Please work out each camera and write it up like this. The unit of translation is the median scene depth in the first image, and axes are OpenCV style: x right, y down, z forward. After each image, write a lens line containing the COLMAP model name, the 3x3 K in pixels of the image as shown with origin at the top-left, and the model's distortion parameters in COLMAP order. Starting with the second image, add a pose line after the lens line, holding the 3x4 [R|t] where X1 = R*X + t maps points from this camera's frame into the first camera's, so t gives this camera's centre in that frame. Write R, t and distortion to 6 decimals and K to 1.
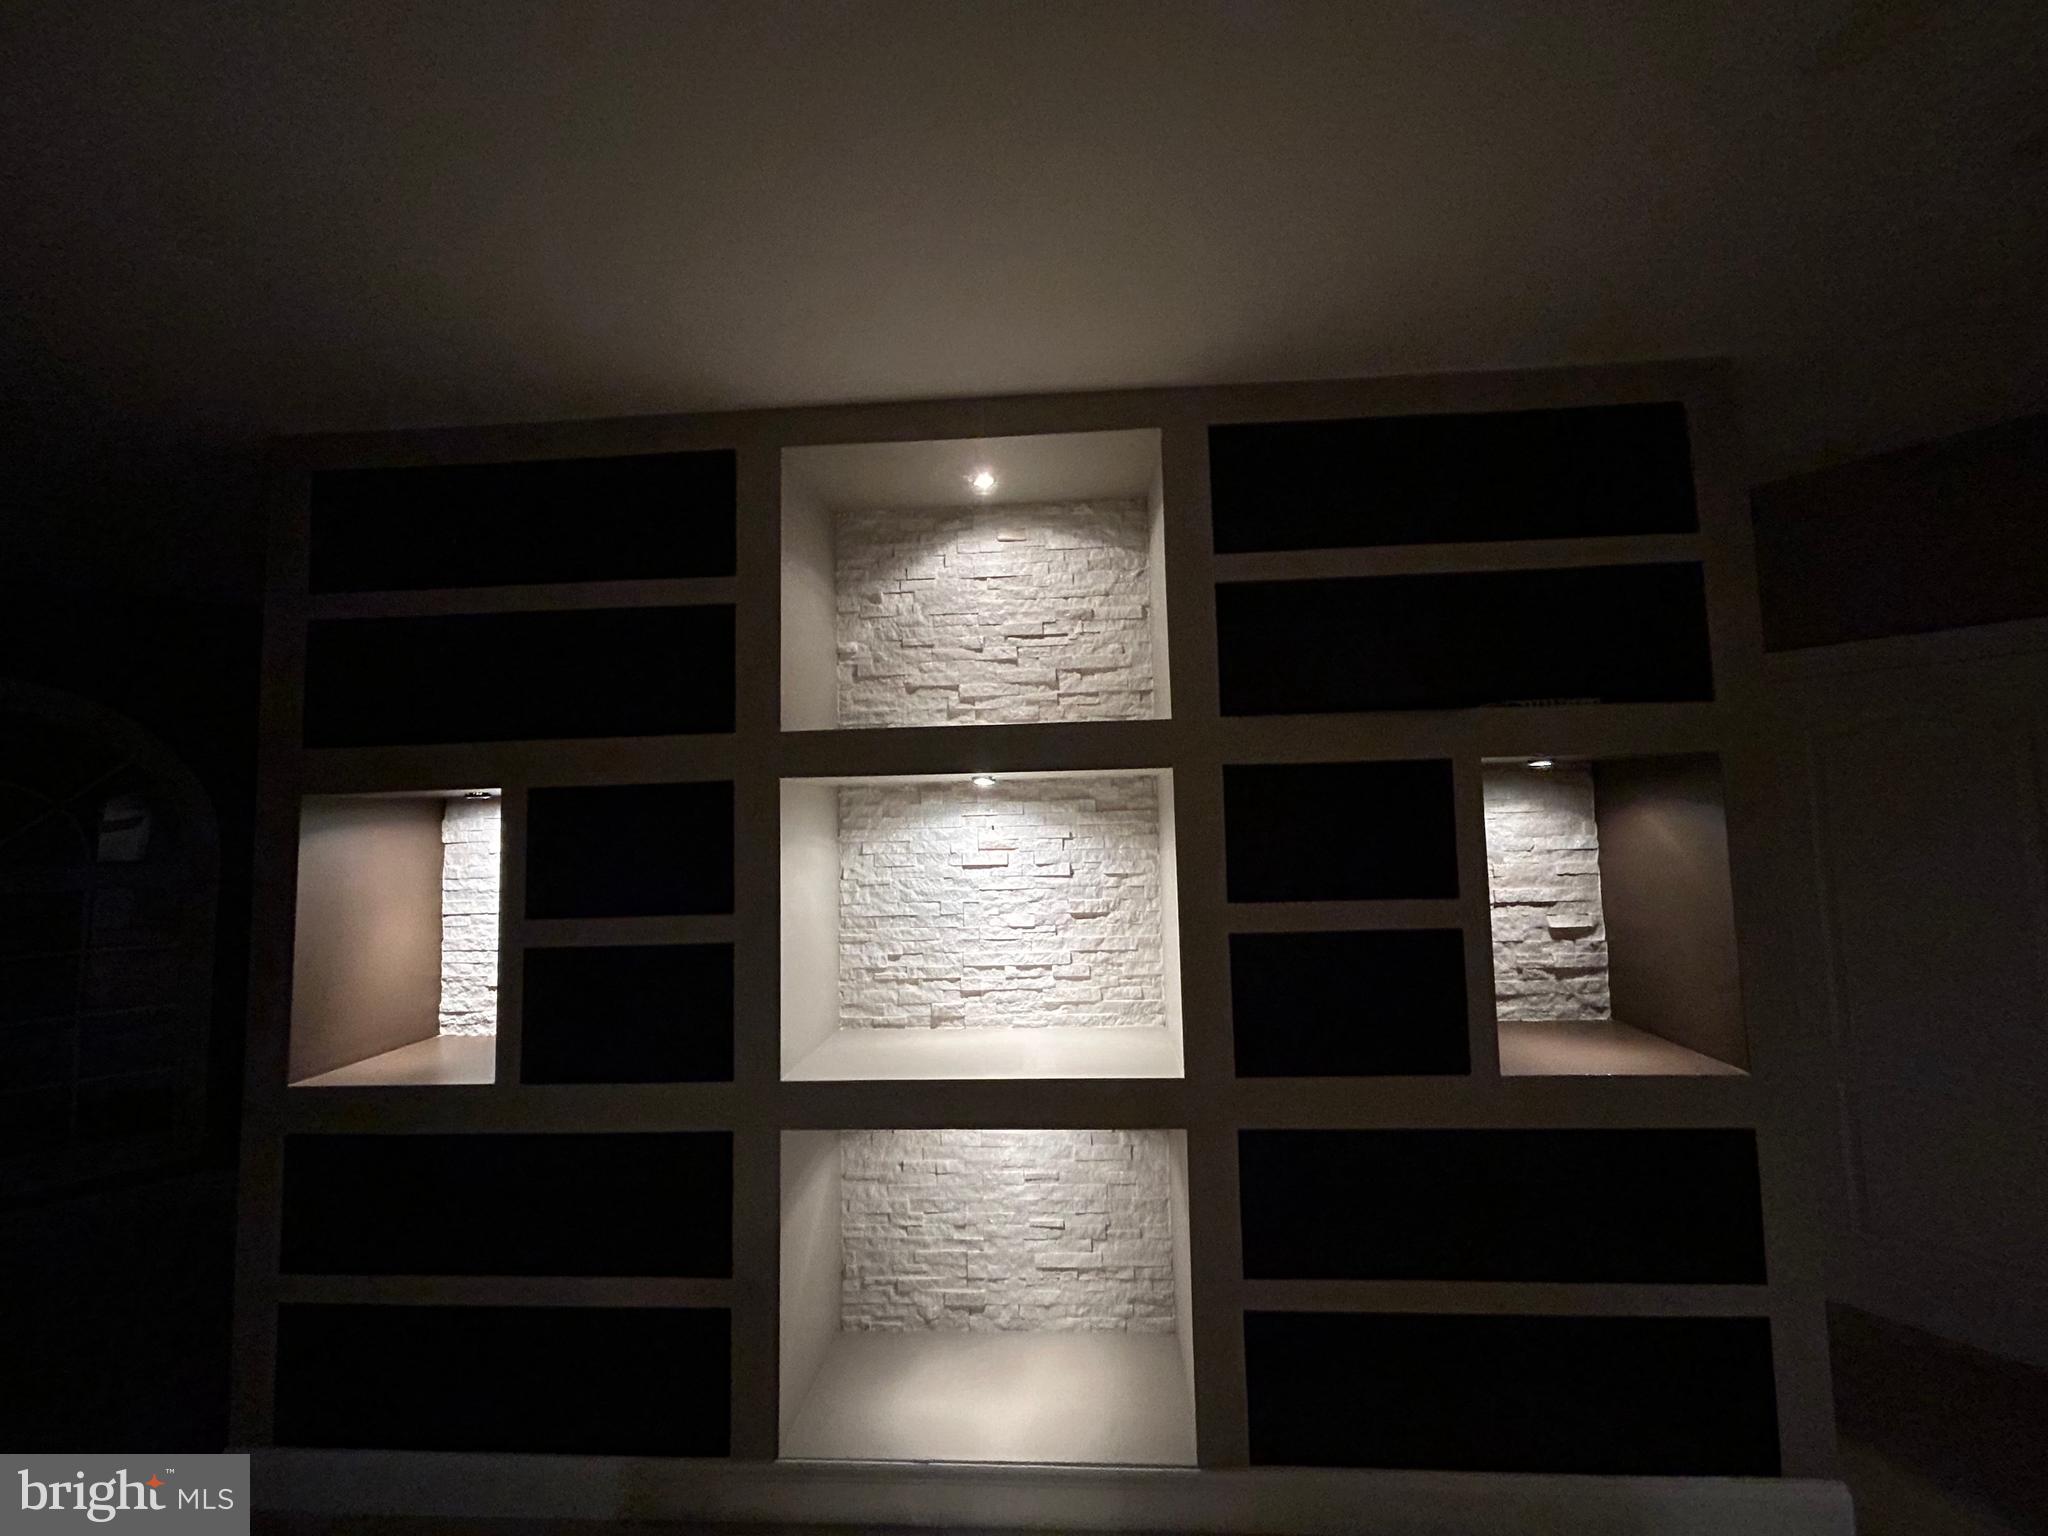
lens RADIAL K [[826.4, 0, 1023.7], [0, 826.4, 768.3], [0, 0, 1]] dist [-0.000158, -0.000061]
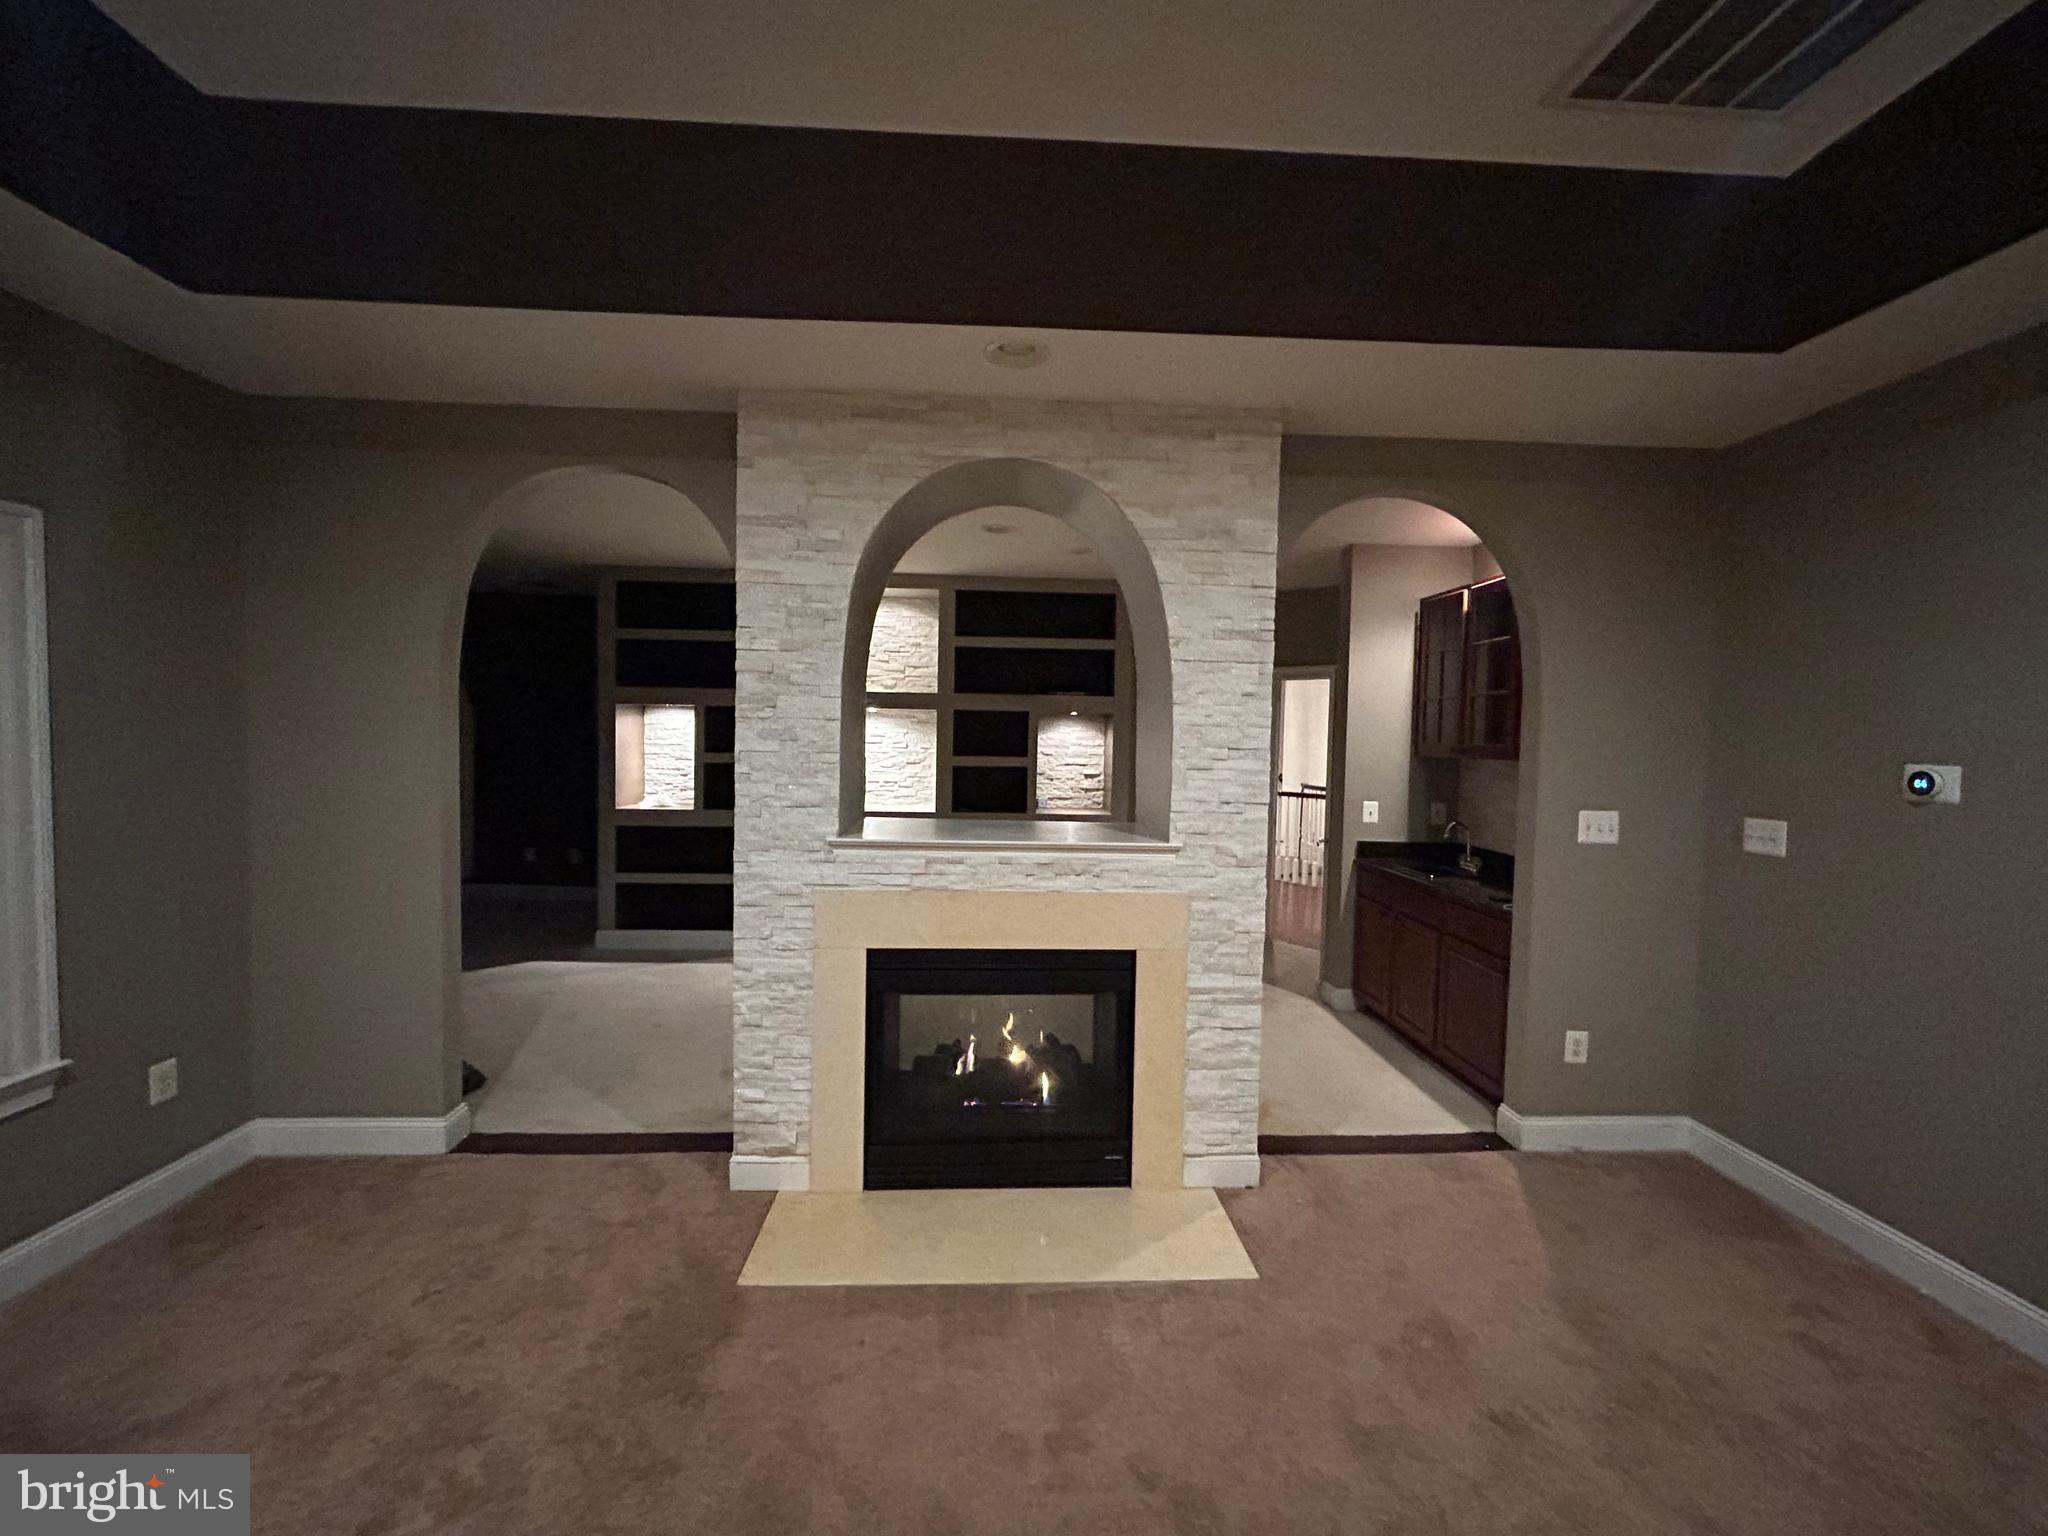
lens RADIAL K [[826.4, 0, 1023.2], [0, 826.4, 767.7], [0, 0, 1]] dist [-0.000158, -0.000061]
pose [[0.993152, 0.040040, 0.109752, 0.156385], [-0.052491, 0.992206, 0.113011, -0.132290], [-0.104372, -0.117998, 0.987514, -1.801742]]
